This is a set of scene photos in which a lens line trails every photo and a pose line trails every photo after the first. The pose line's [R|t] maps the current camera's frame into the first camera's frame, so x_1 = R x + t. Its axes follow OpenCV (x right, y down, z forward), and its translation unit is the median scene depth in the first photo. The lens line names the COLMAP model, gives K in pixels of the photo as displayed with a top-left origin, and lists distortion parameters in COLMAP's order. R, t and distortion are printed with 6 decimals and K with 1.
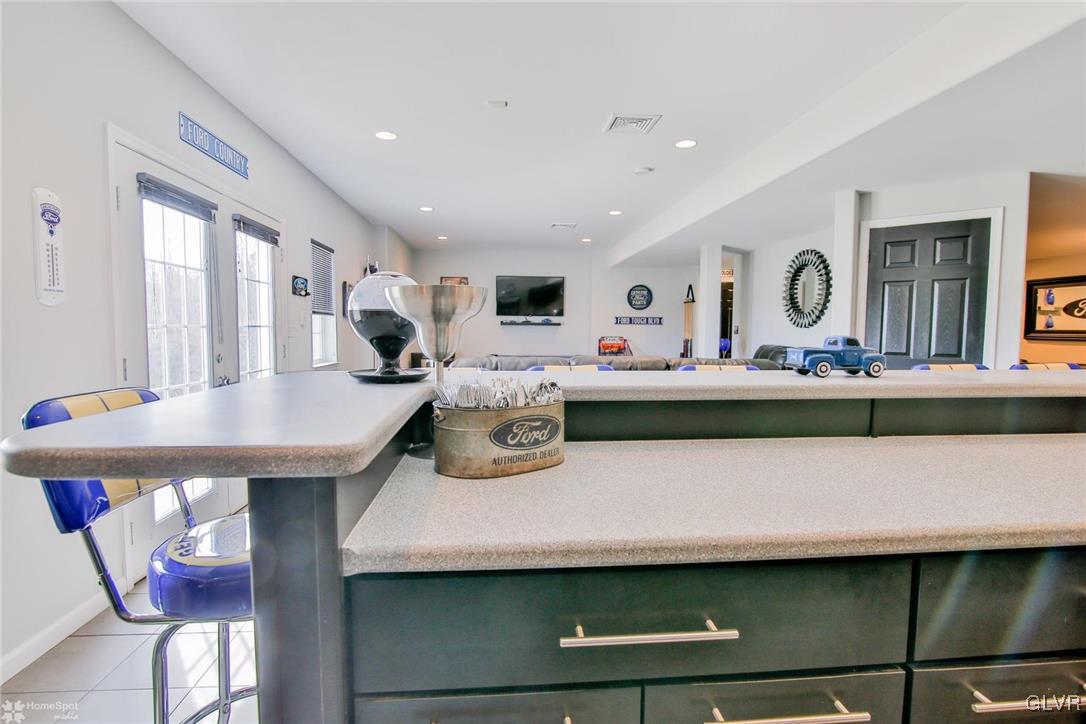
lens RADIAL K [[529.1, 0, 535.9], [0, 529.1, 364.8], [0, 0, 1]] dist [-0.018436, -0.000530]
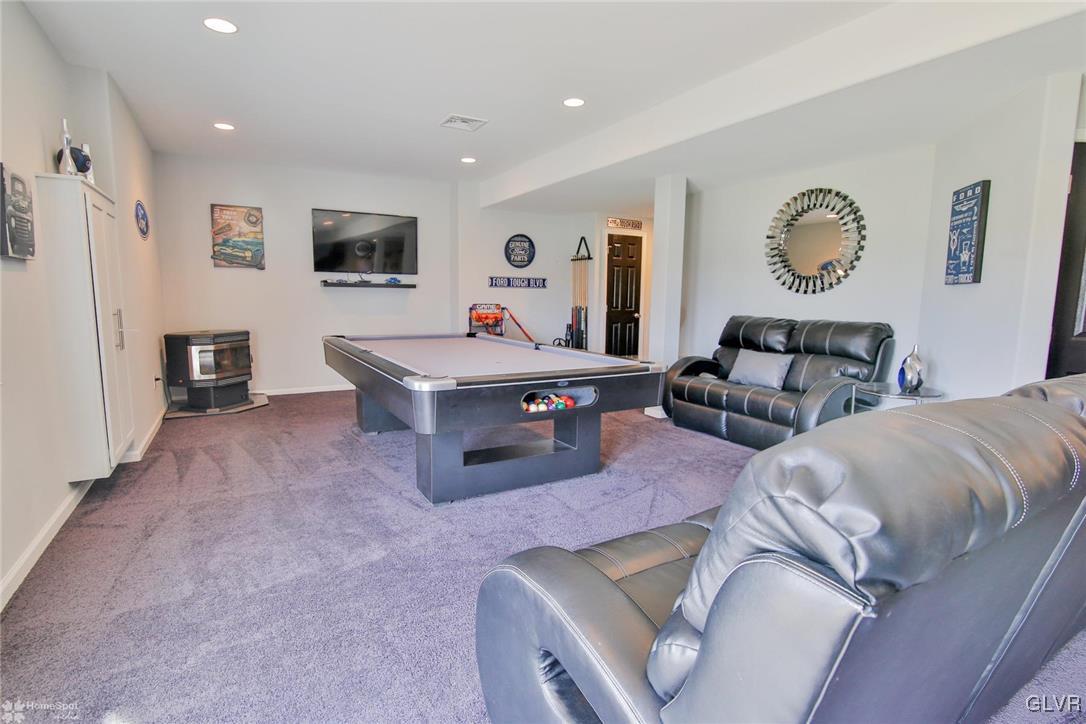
lens RADIAL K [[529.1, 0, 535.9], [0, 529.1, 364.8], [0, 0, 1]] dist [-0.018436, -0.000530]
pose [[0.904337, -0.052582, 0.423568, -0.109300], [0.023679, 0.997035, 0.073218, -0.020998], [-0.426162, -0.056184, 0.902901, 0.303610]]
